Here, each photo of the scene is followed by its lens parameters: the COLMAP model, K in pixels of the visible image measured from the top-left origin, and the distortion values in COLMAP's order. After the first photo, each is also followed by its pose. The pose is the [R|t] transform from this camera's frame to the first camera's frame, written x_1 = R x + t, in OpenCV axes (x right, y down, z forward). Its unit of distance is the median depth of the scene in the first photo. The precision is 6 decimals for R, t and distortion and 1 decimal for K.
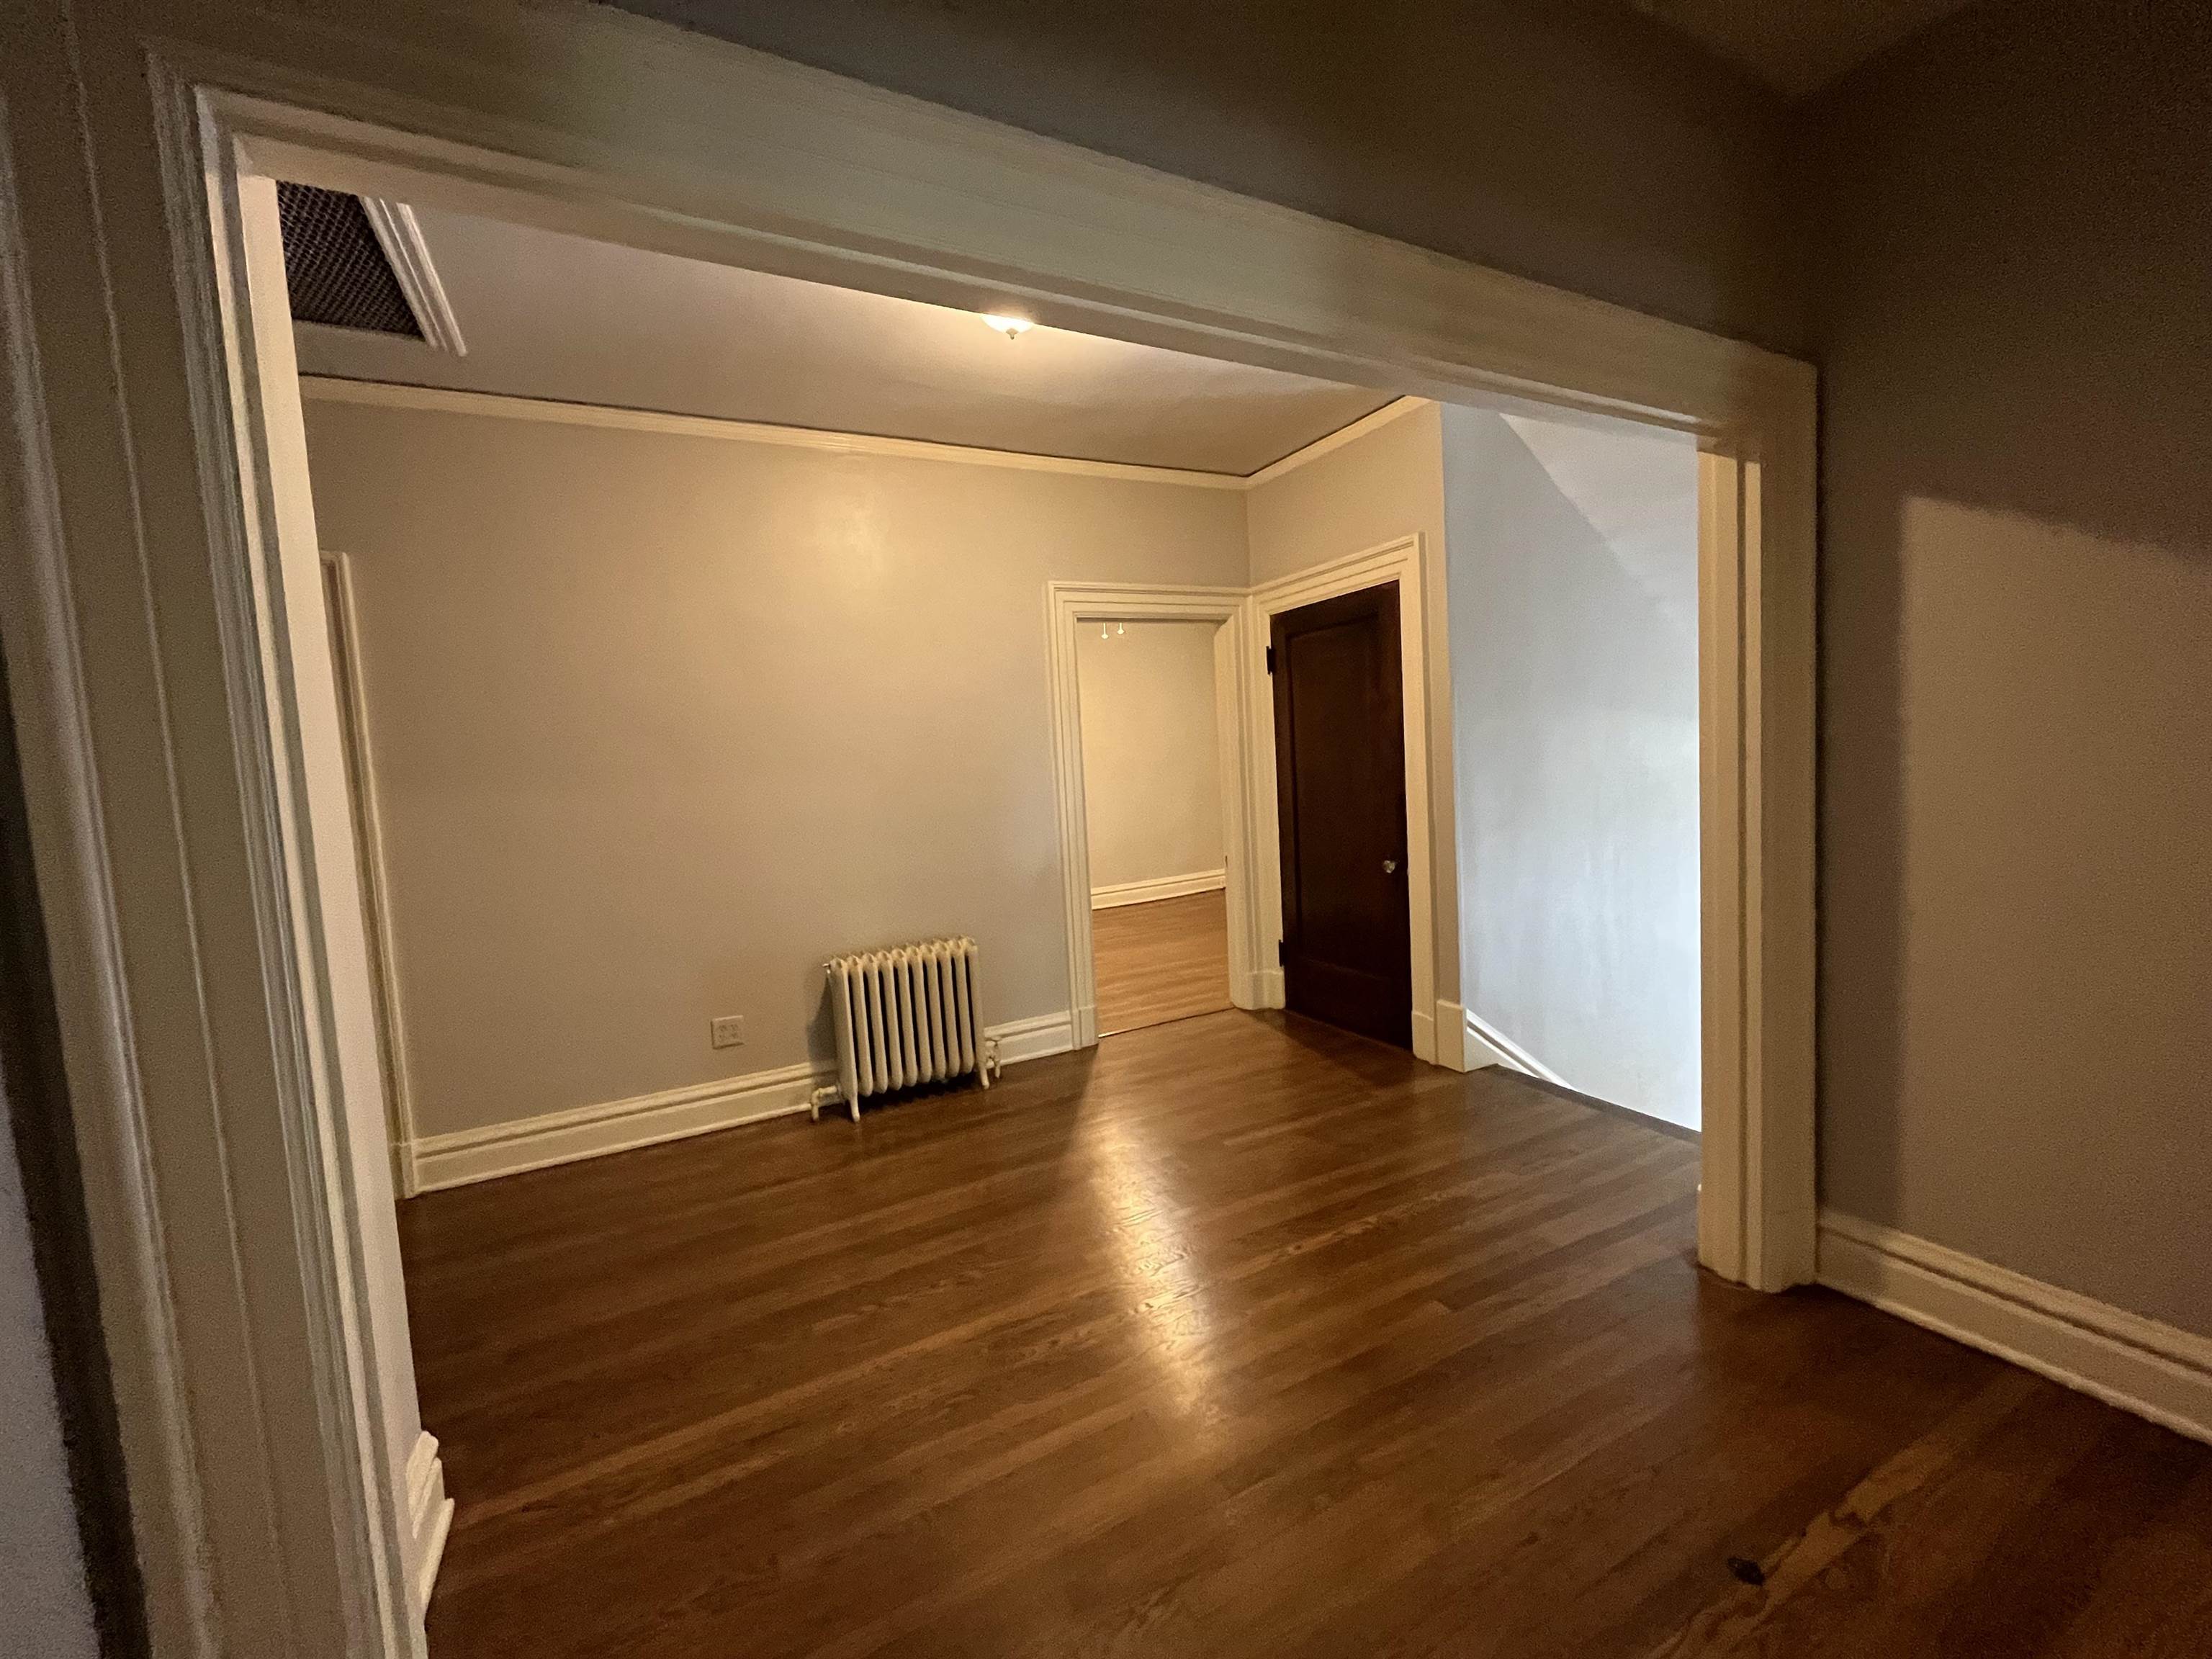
lens RADIAL K [[895.2, 0, 1112.9], [0, 895.2, 829.2], [0, 0, 1]] dist [-0.003781, -0.000182]
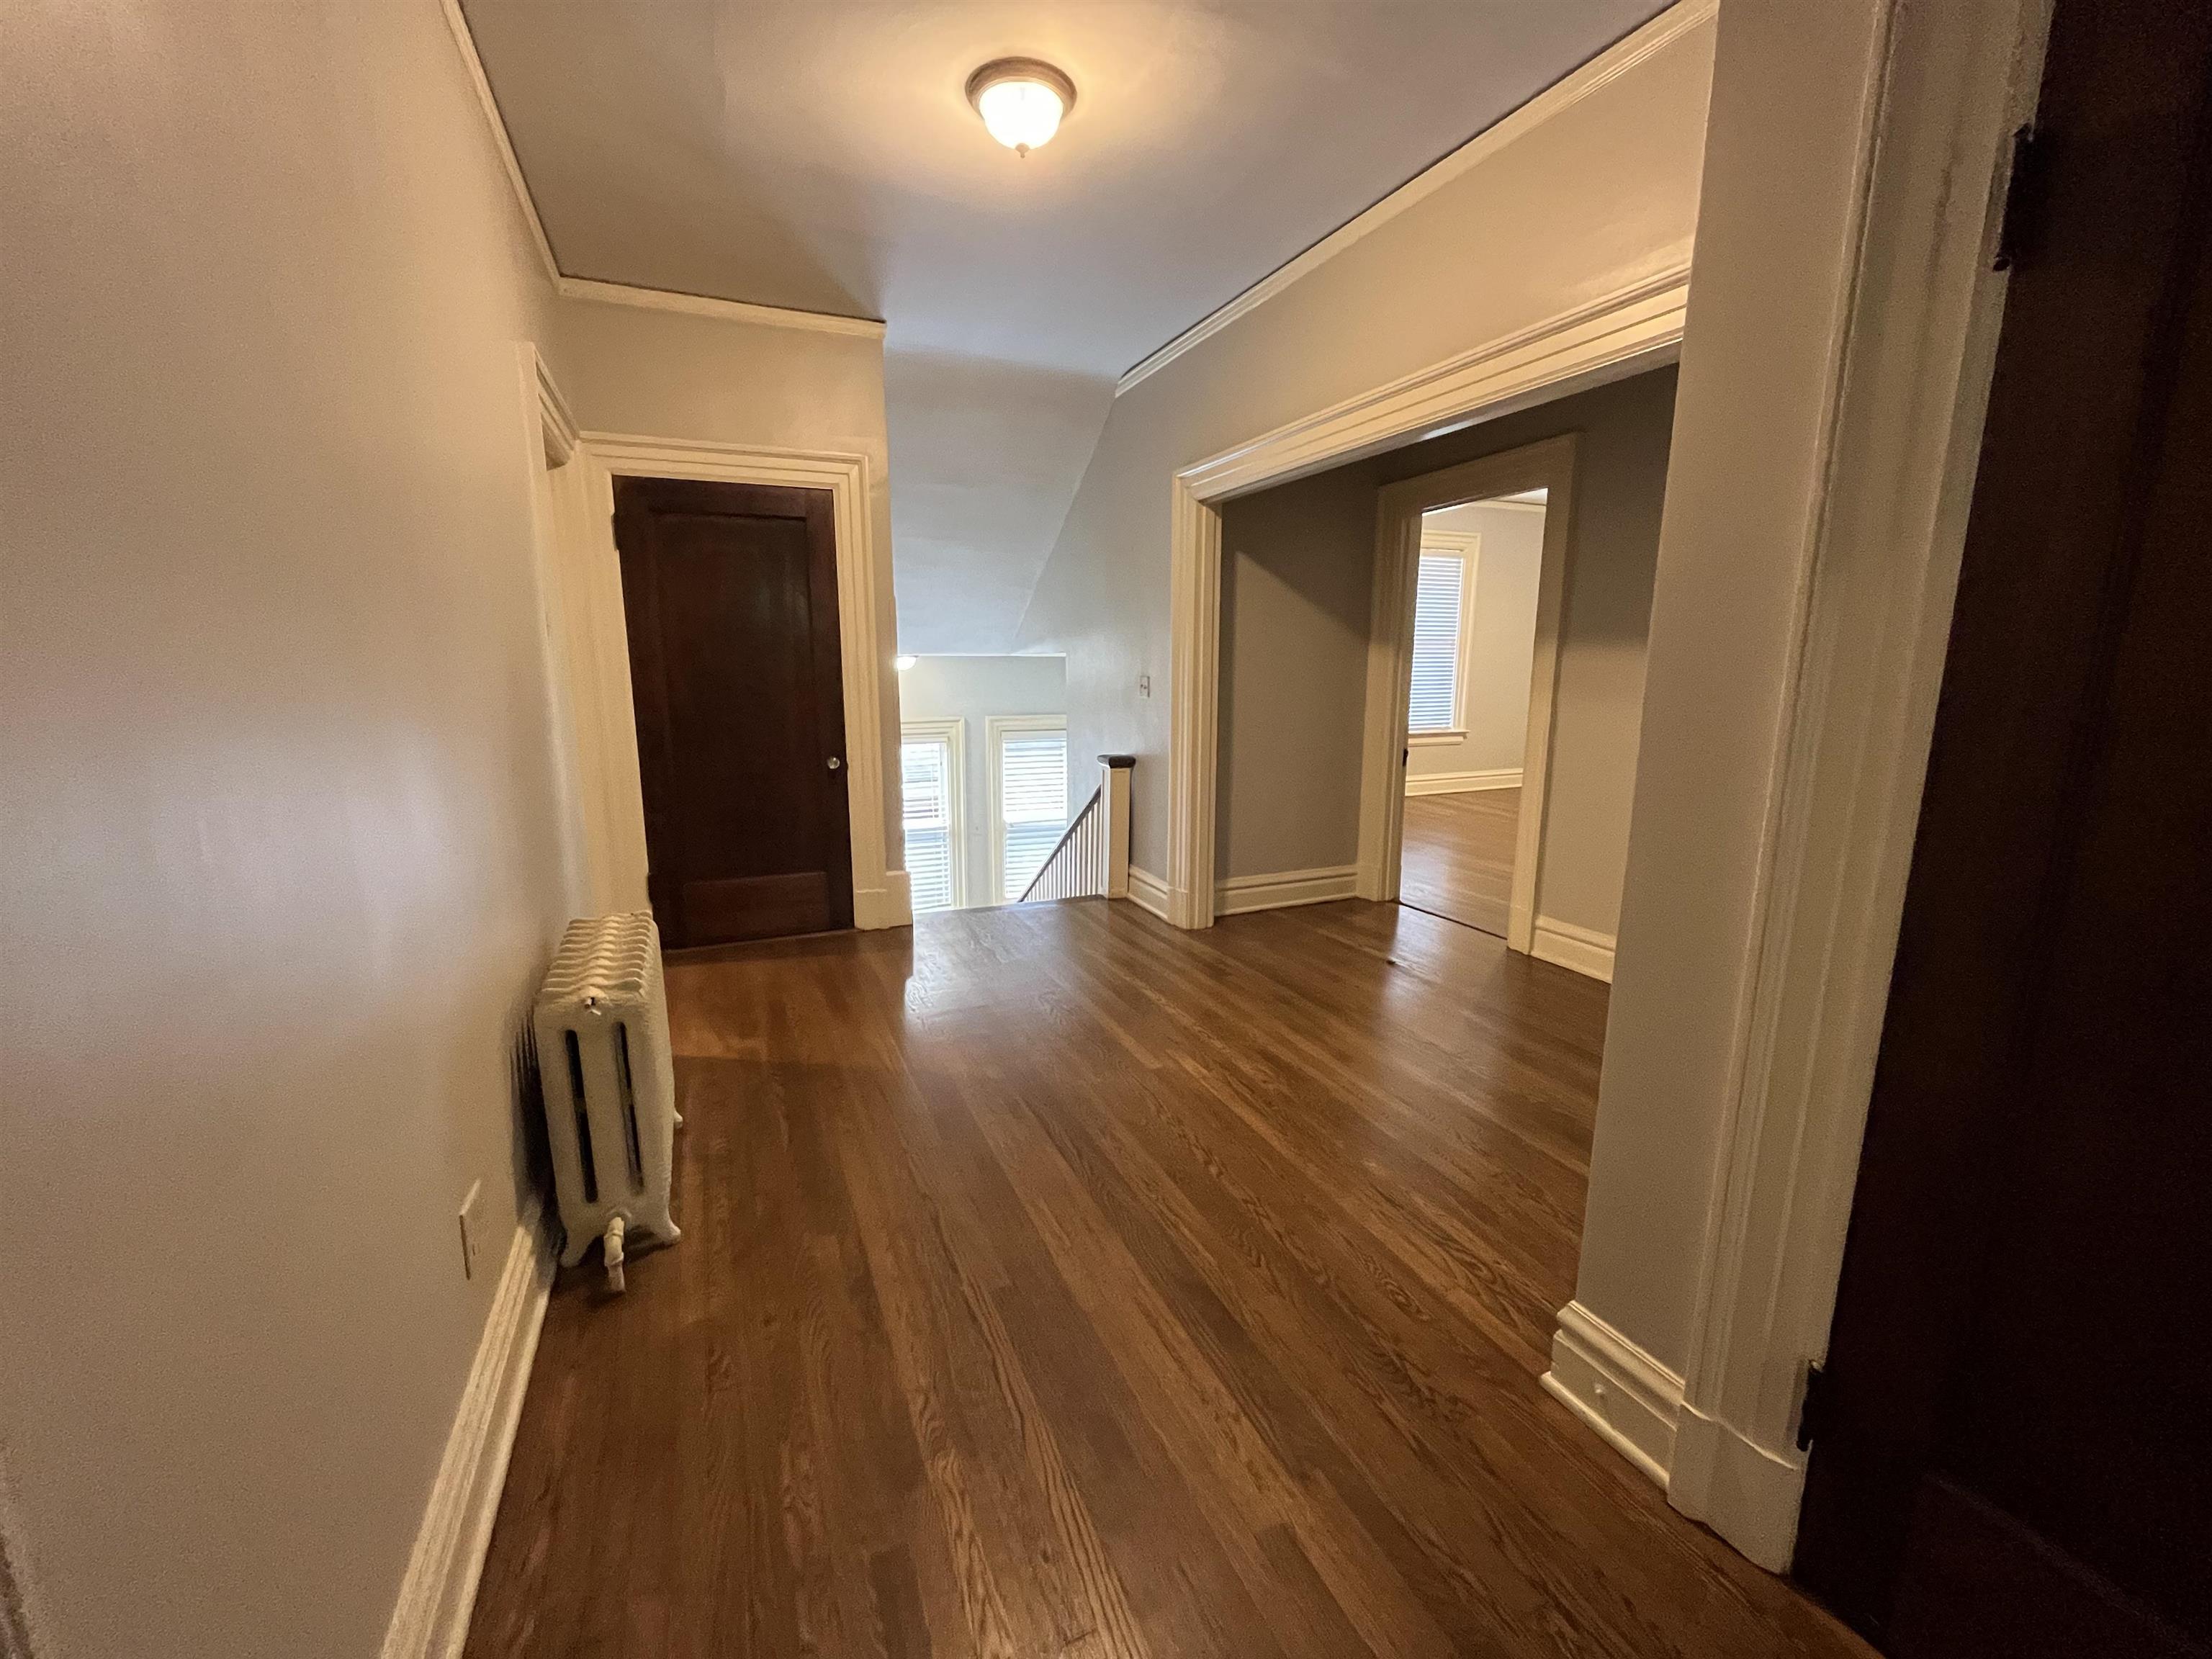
lens RADIAL K [[895.2, 0, 1110.3], [0, 895.2, 829.1], [0, 0, 1]] dist [-0.003781, -0.000182]
pose [[0.070577, -0.145883, 0.986781, -0.767716], [0.066429, 0.987739, 0.141273, -0.010197], [-0.995292, 0.055581, 0.079402, 0.617426]]
